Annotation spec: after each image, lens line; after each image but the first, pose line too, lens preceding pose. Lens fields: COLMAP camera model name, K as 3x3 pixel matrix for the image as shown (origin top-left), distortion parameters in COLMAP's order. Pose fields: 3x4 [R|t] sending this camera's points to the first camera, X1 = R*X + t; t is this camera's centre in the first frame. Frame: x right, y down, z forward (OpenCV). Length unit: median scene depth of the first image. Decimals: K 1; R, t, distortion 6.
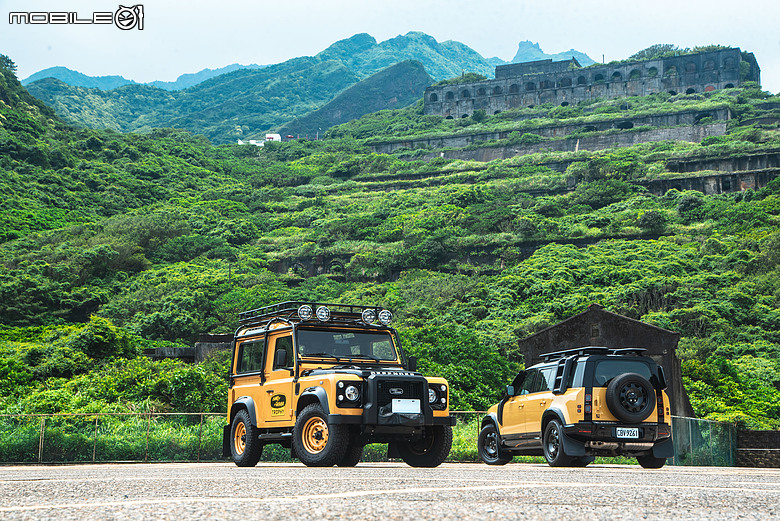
lens RADIAL K [[1315.3, 0, 392.7], [0, 1315.3, 268.1], [0, 0, 1]] dist [0.256977, 0.000000]
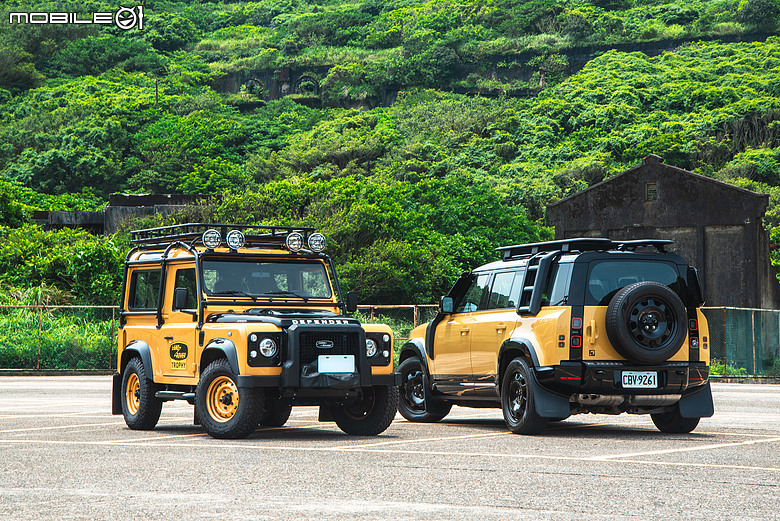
lens RADIAL K [[1863.4, 0, 387.1], [0, 1863.4, 264.2], [0, 0, 1]] dist [0.537662, 0.000000]
pose [[0.999974, -0.002341, -0.006798, 0.007460], [0.003036, 0.994560, 0.104123, -0.011086], [0.006517, -0.104140, 0.994541, -0.017056]]
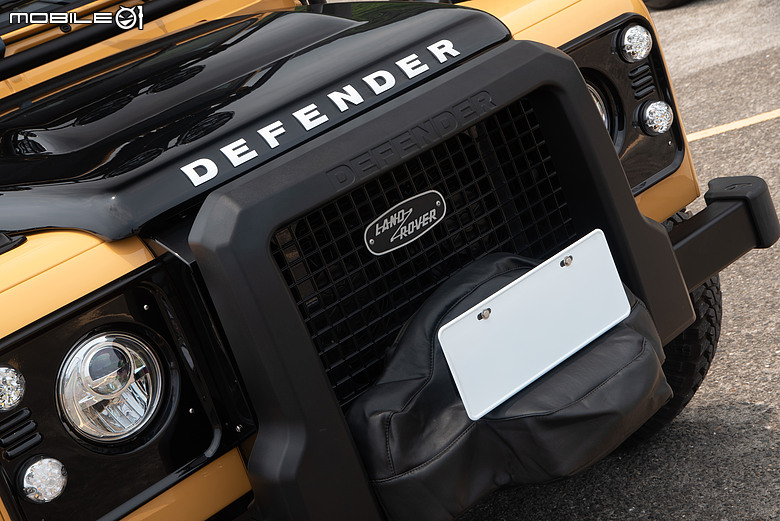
lens RADIAL K [[1534.9, 0, 389.8], [0, 1534.9, 260.4], [0, 0, 1]] dist [-0.005881, 0.000000]
pose [[0.919623, -0.381840, 0.092154, -0.002354], [0.316820, 0.859719, 0.400635, 0.004999], [-0.232205, -0.339237, 0.911592, 0.133036]]
